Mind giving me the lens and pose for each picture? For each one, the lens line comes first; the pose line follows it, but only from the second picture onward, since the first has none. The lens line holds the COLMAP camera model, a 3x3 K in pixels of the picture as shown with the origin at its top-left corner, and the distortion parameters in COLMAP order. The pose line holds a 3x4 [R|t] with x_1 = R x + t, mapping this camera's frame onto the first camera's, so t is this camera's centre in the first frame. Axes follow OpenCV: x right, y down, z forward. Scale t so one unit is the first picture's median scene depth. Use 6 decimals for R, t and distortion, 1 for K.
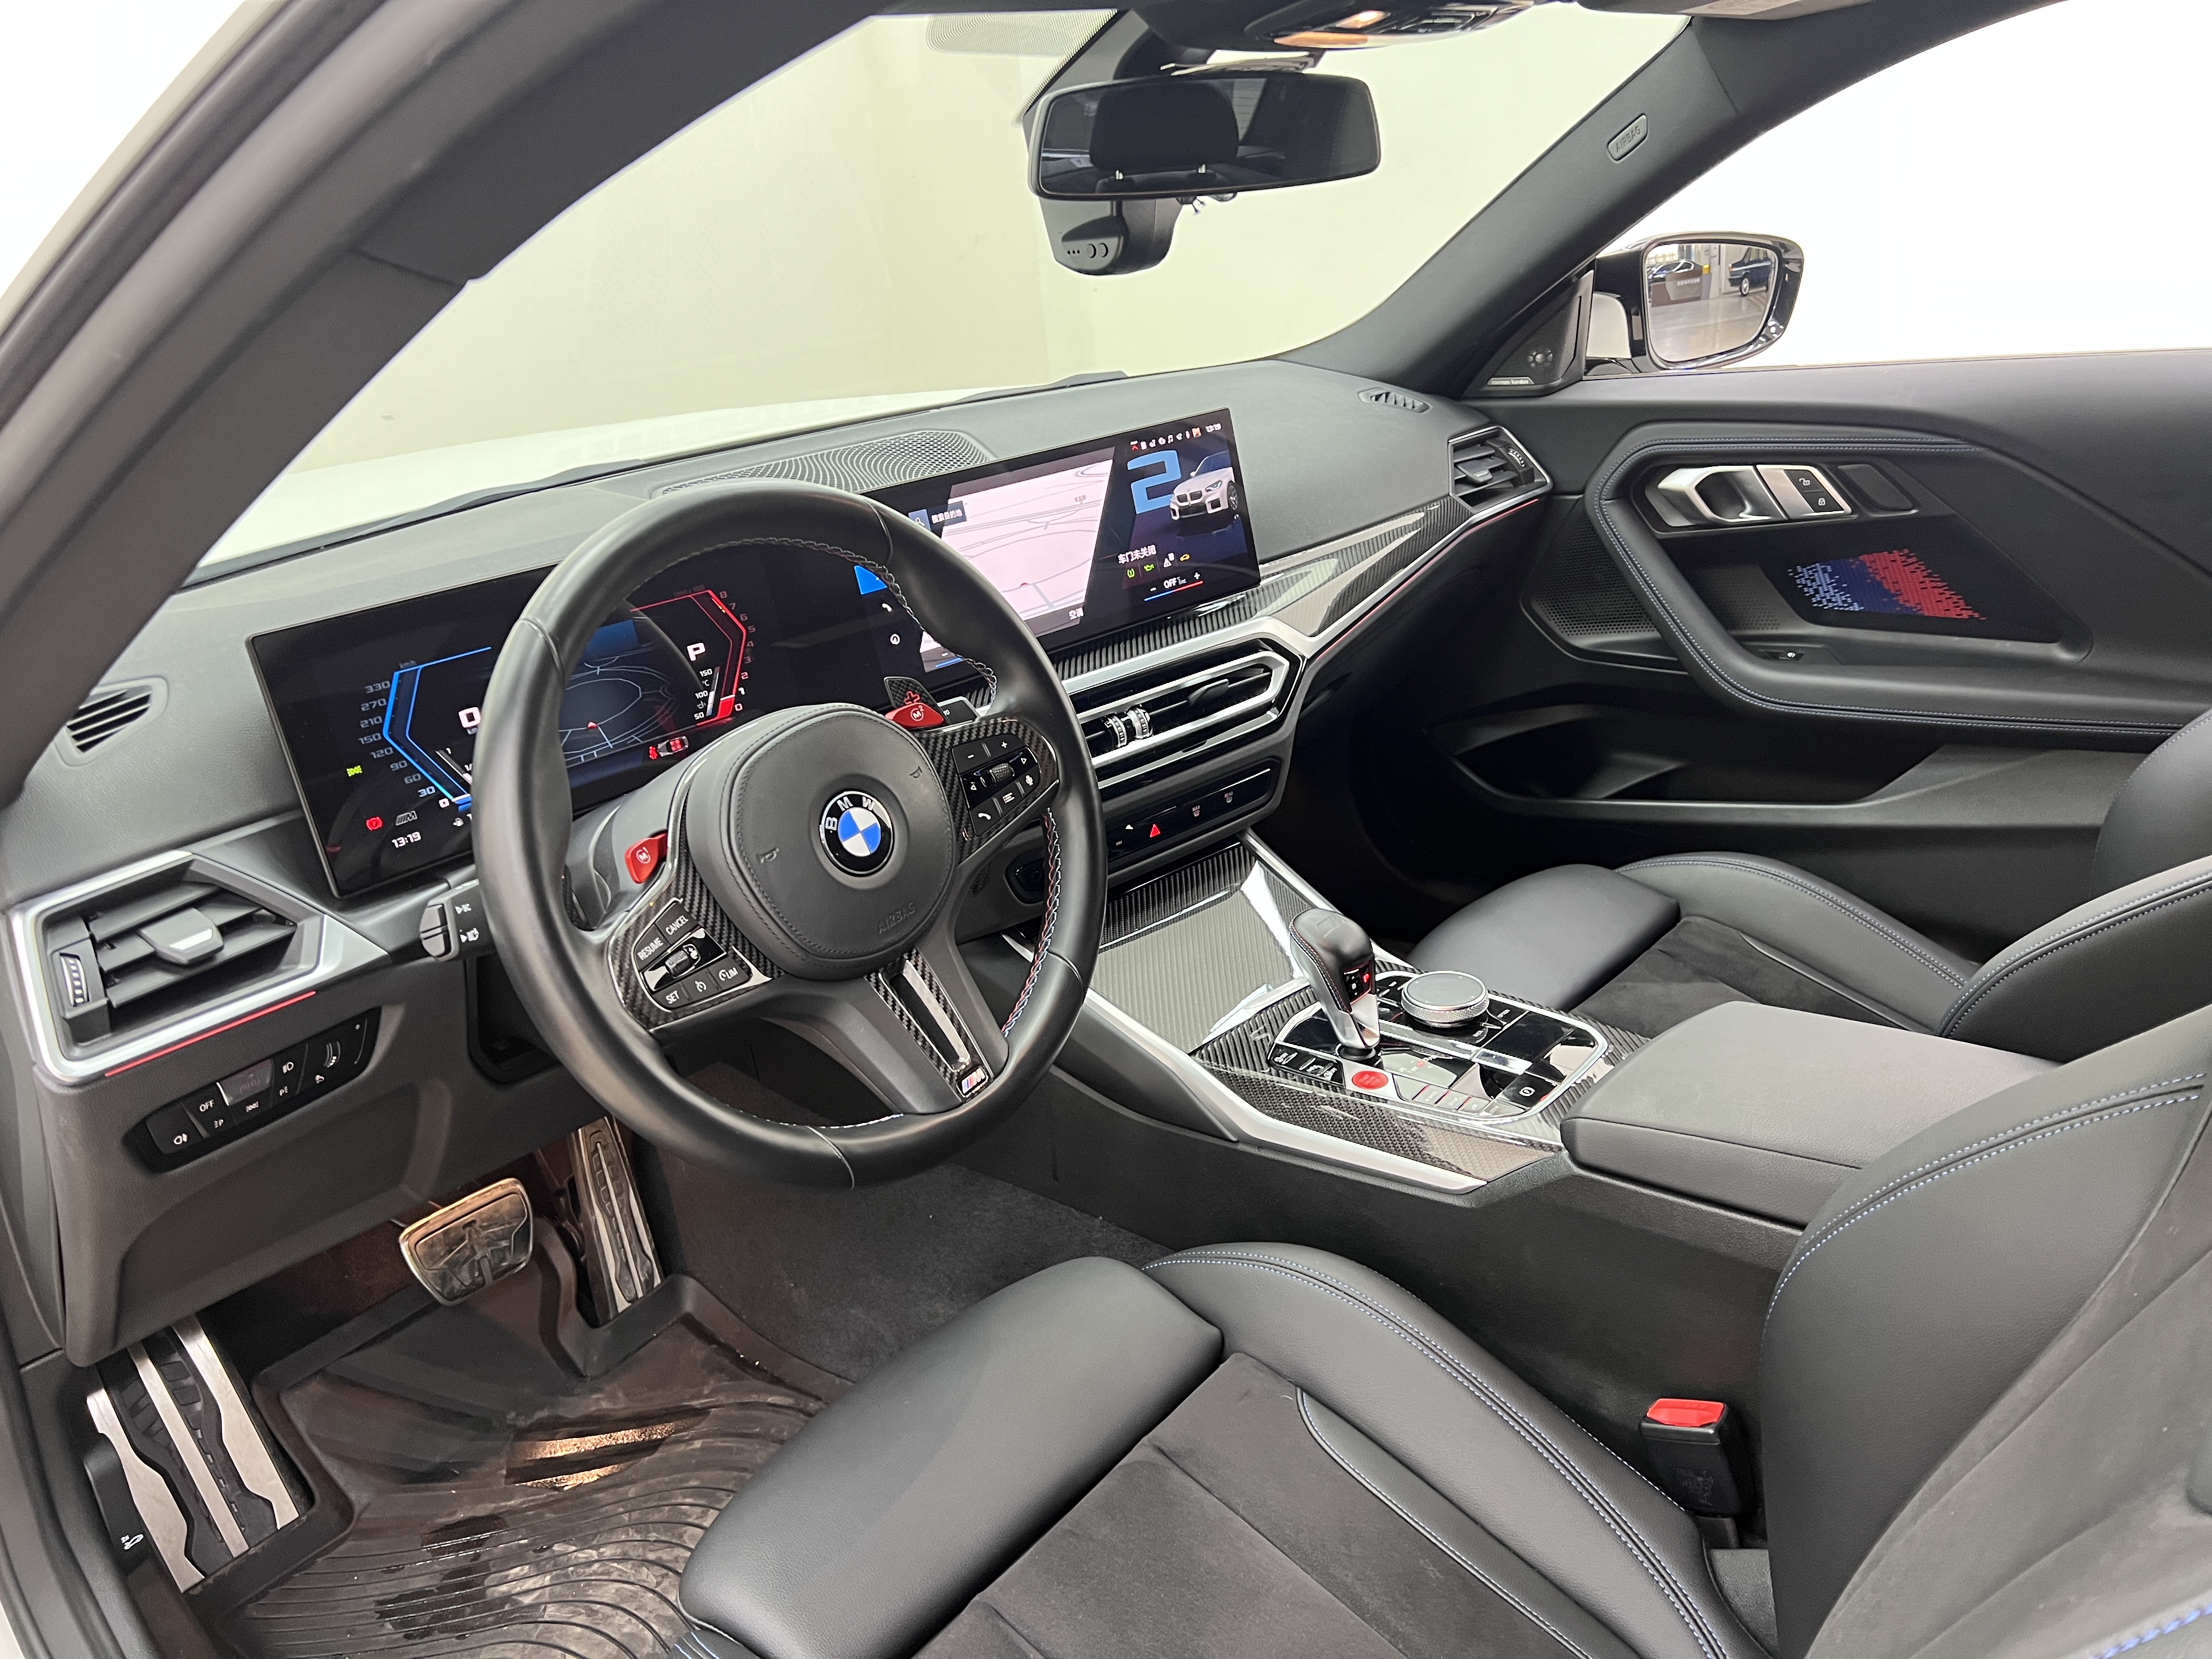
lens RADIAL K [[1659.9, 0, 1102.2], [0, 1659.9, 830.8], [0, 0, 1]] dist [0.081749, -0.108461]
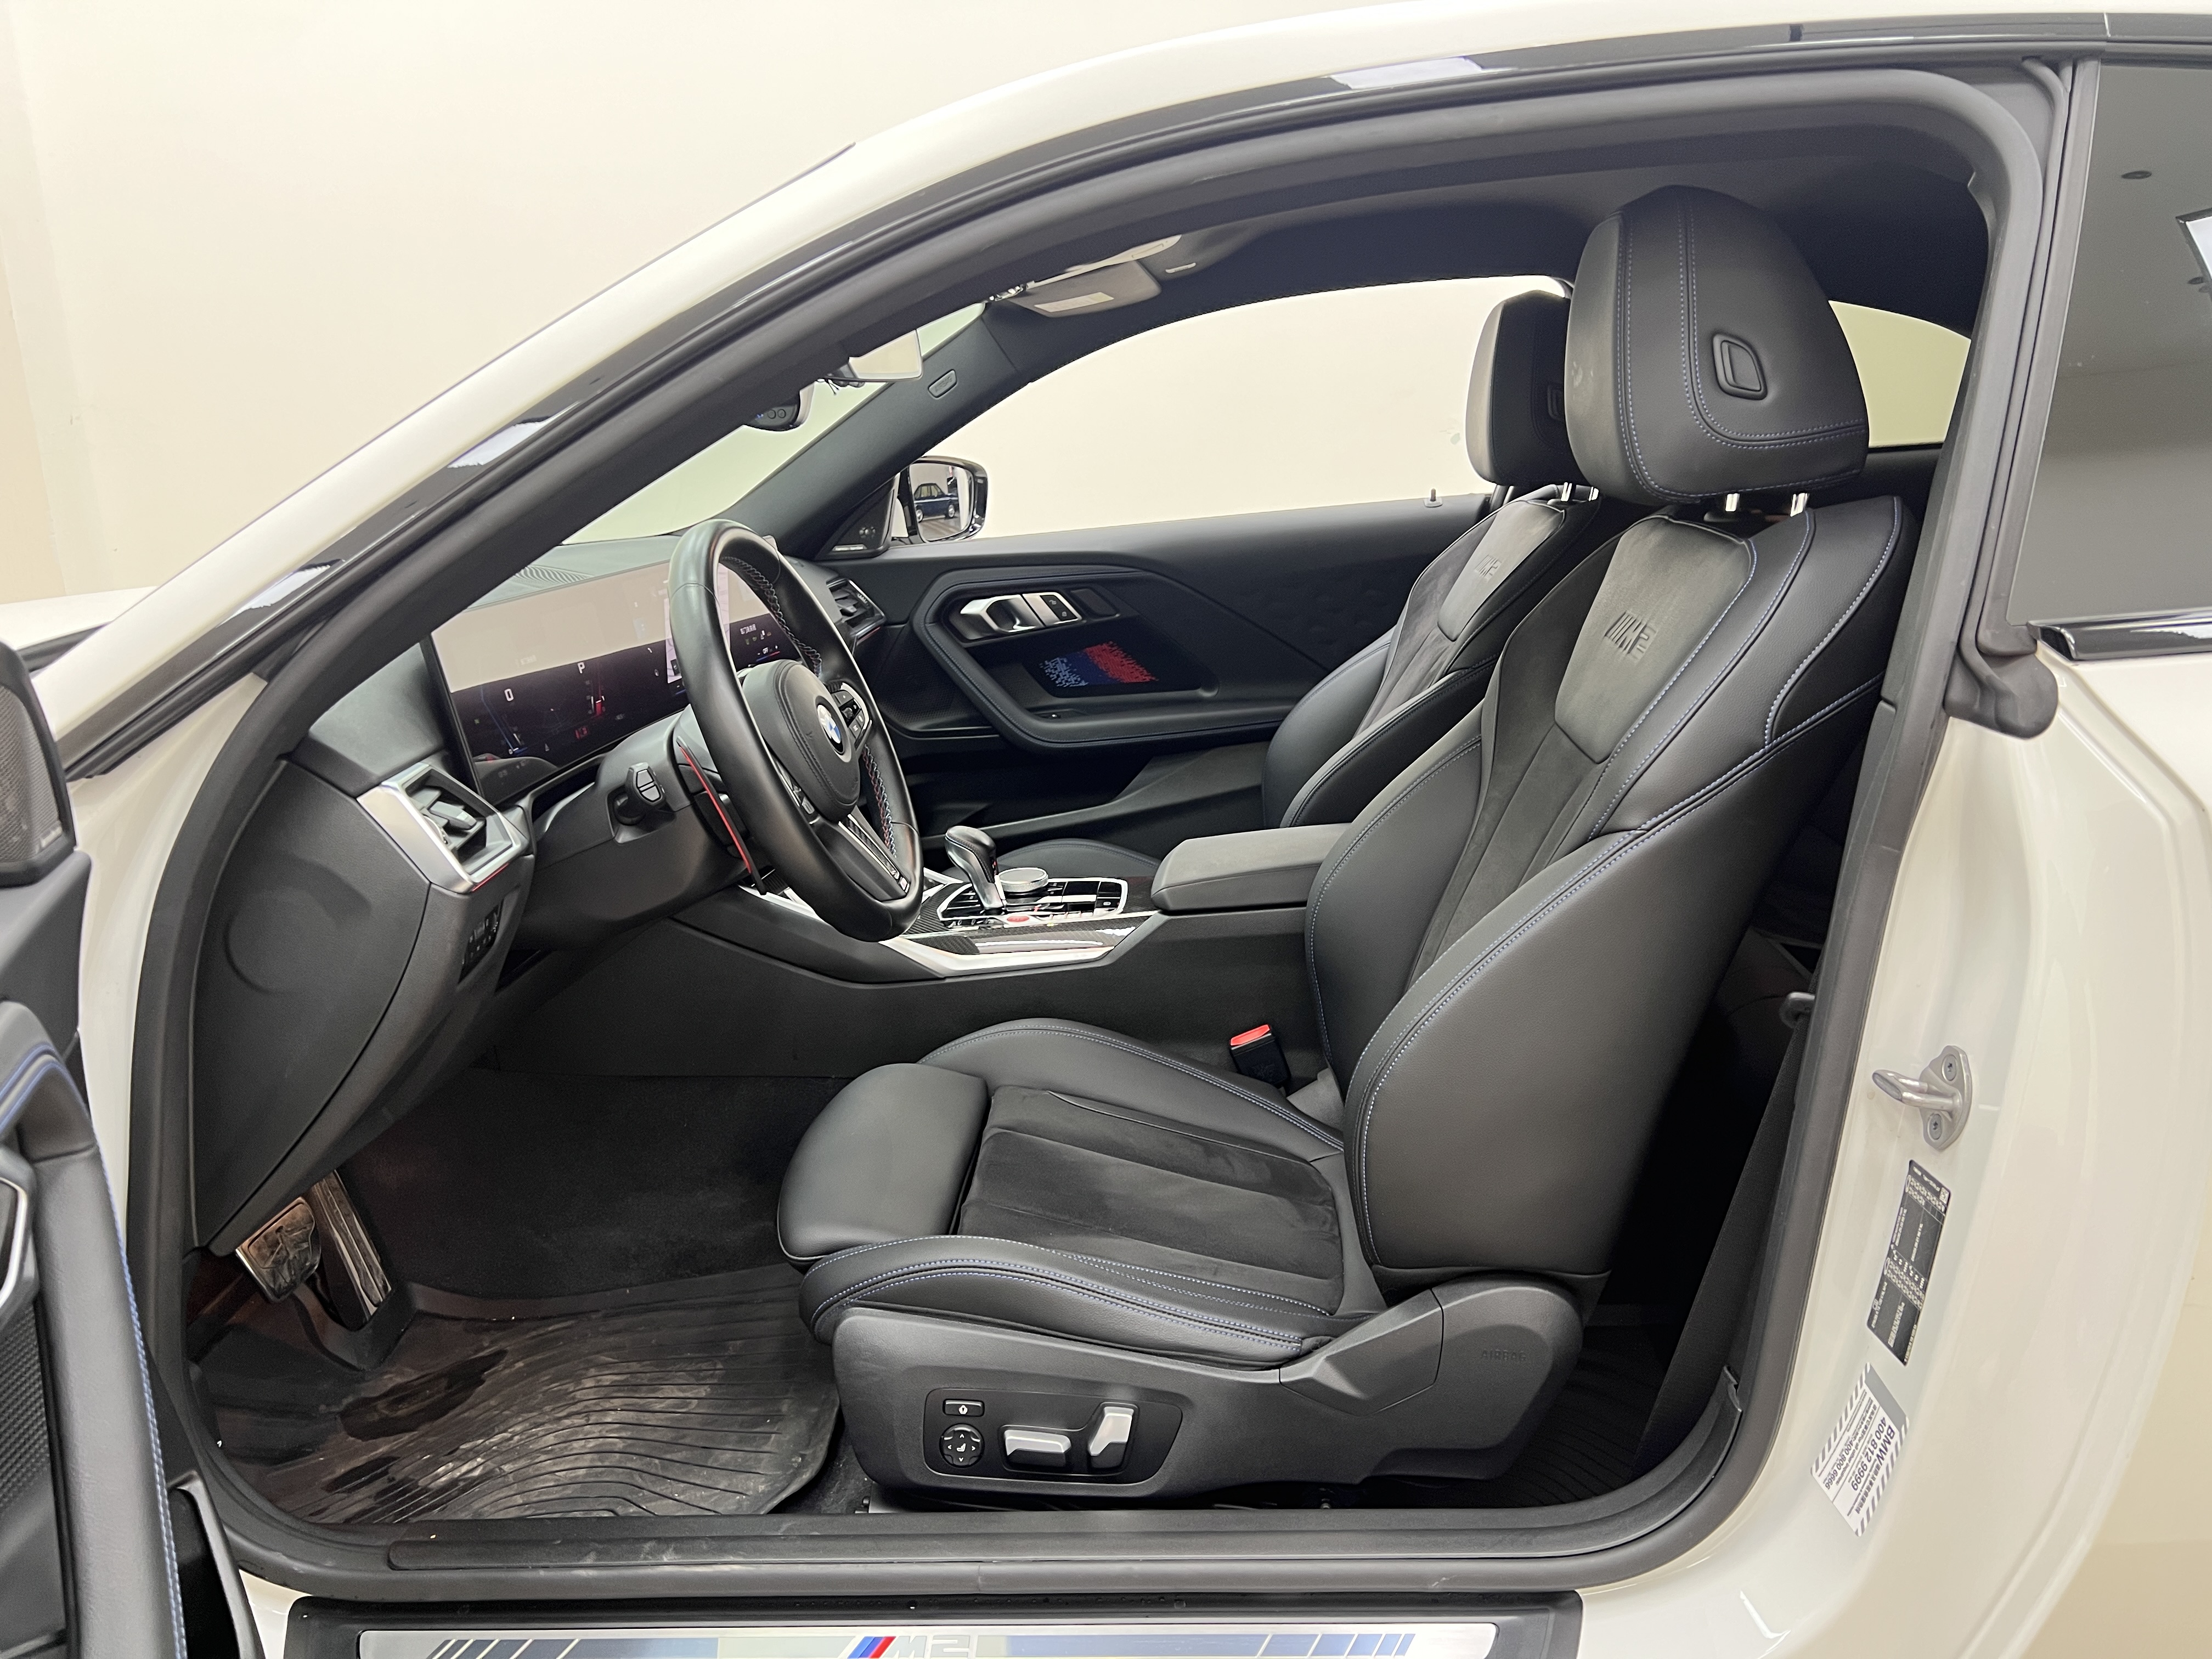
lens RADIAL K [[1659.9, 0, 1098.9], [0, 1659.9, 817.6], [0, 0, 1]] dist [0.081749, -0.108461]
pose [[0.795321, -0.096240, 0.598500, -0.601619], [0.203662, 0.972348, -0.114282, 0.211900], [-0.570952, 0.212783, 0.792929, -0.266150]]
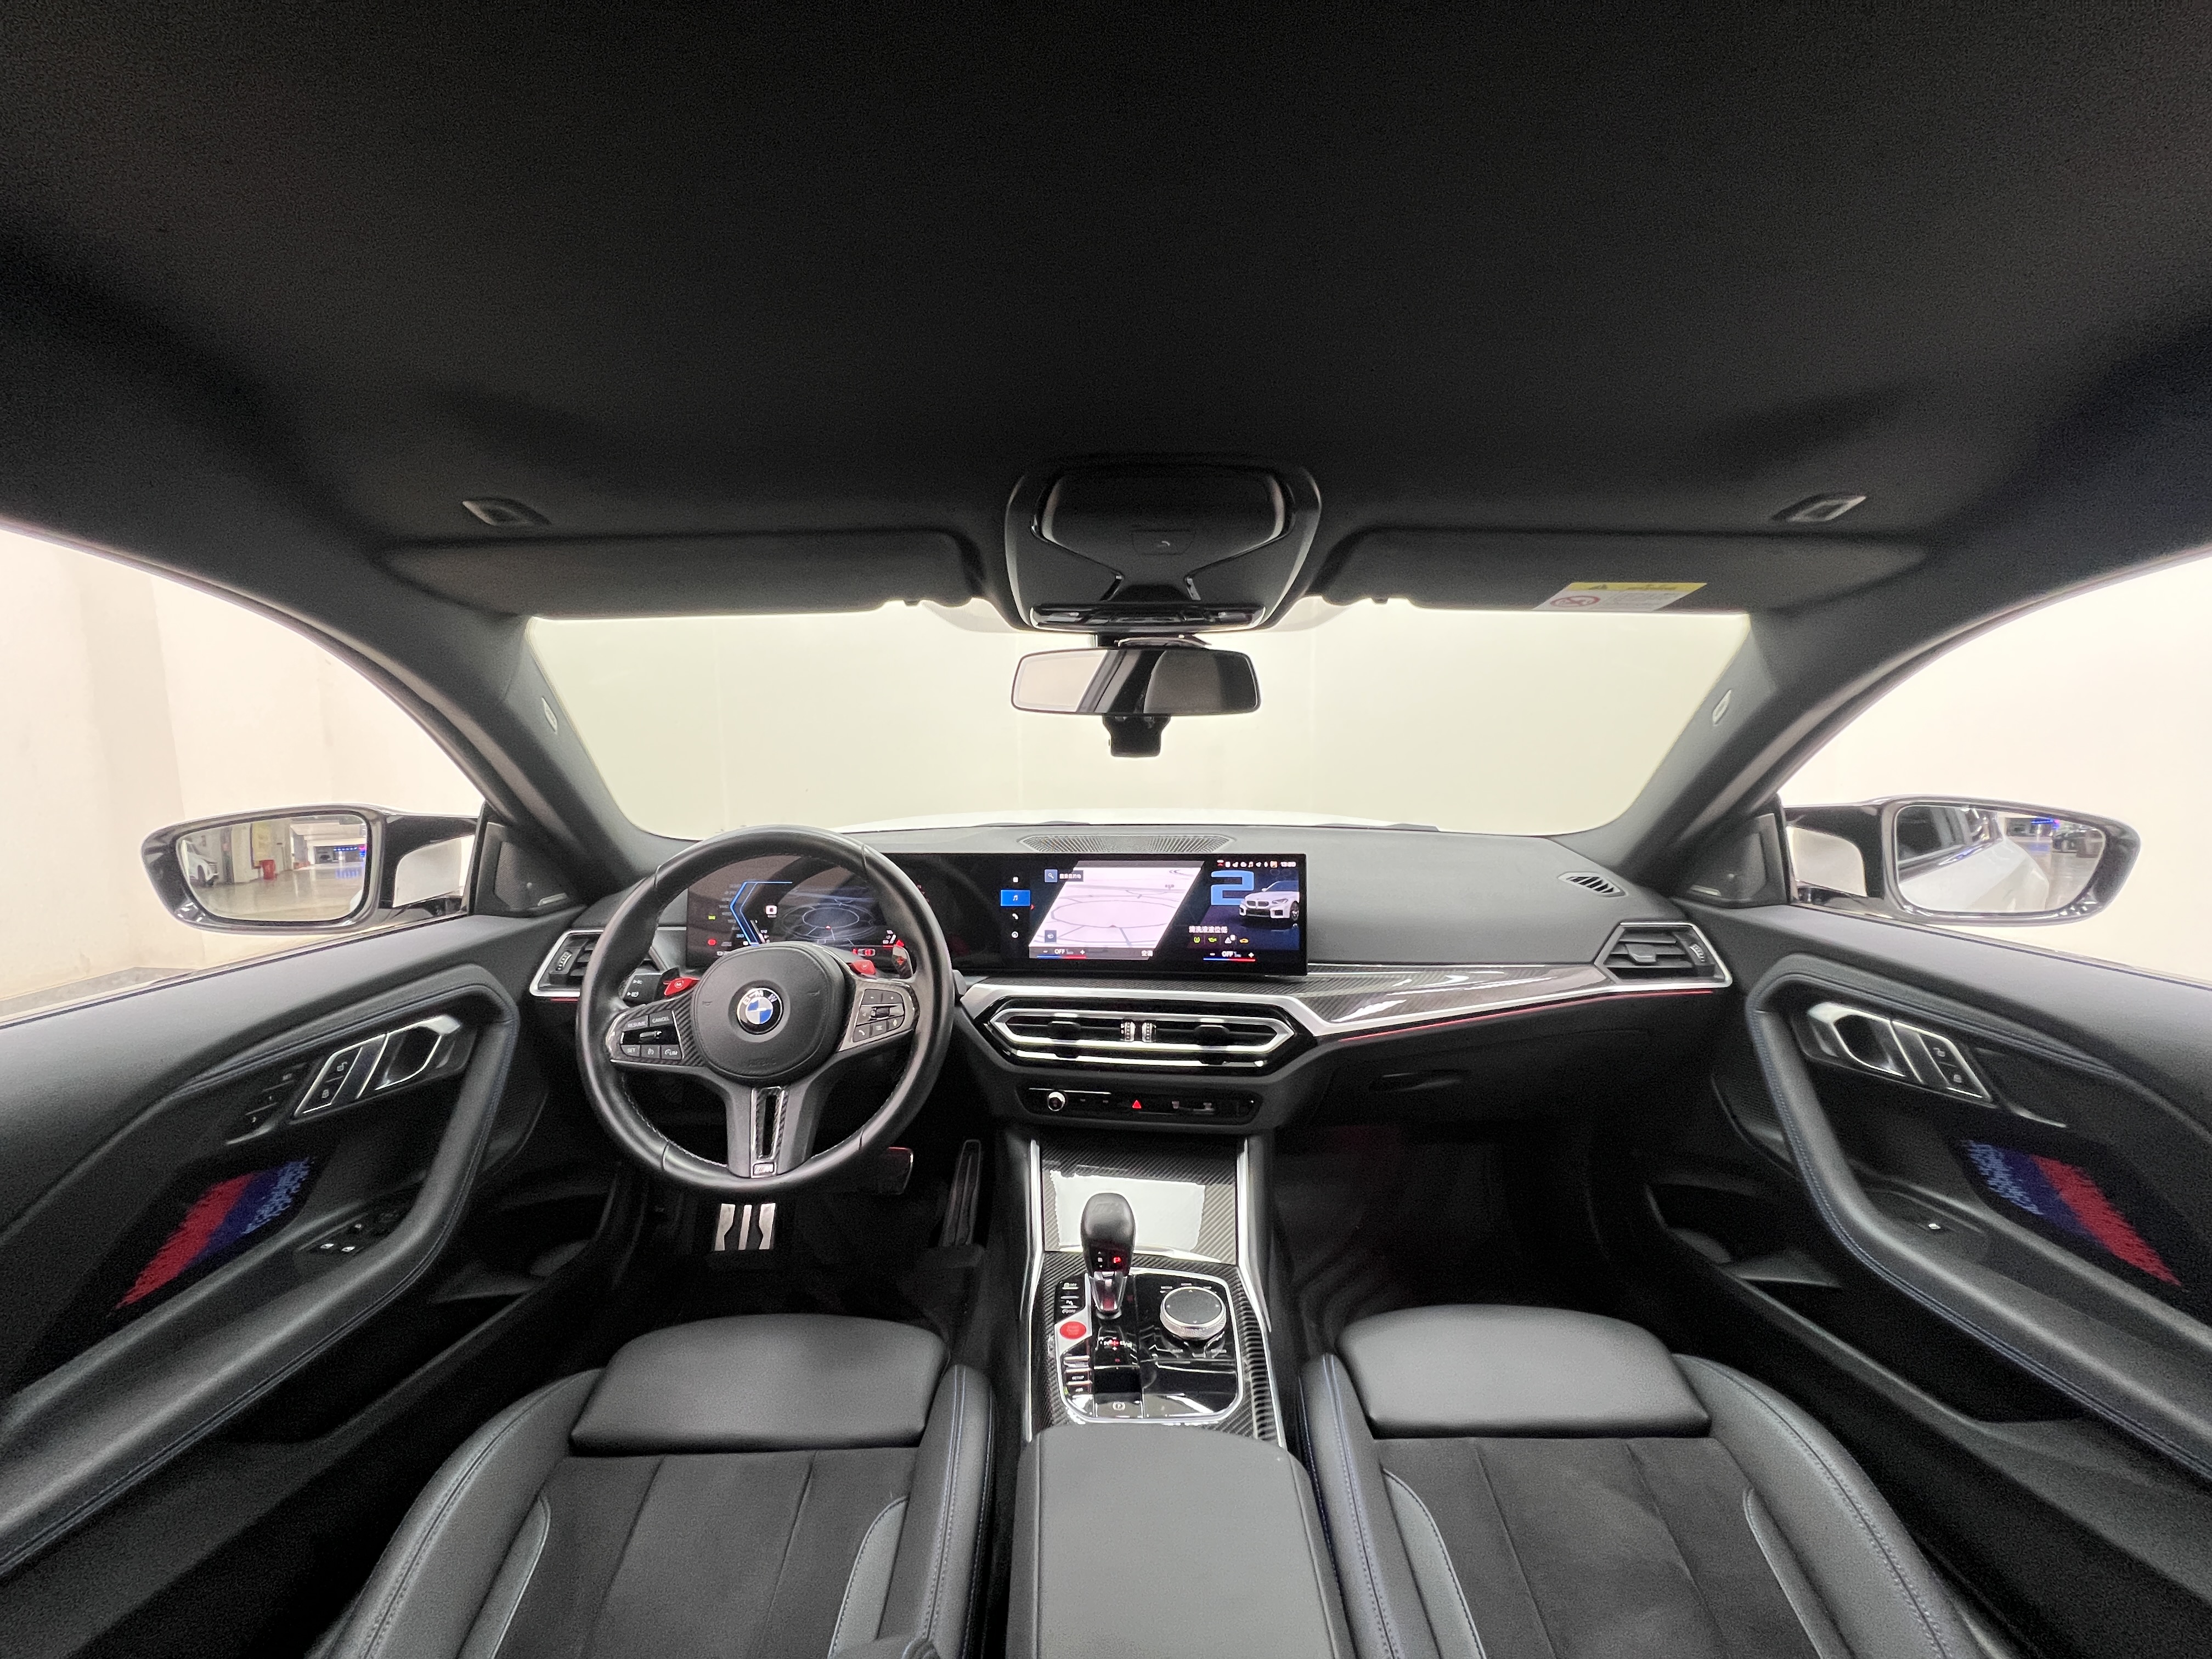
lens RADIAL K [[883.3, 0, 1104.4], [0, 883.3, 826.1], [0, 0, 1]] dist [-0.002818, 0.001577]
pose [[0.663413, 0.171838, -0.728254, 0.533507], [-0.321666, 0.944246, -0.070223, -0.166557], [0.675584, 0.280841, 0.681700, 0.341562]]
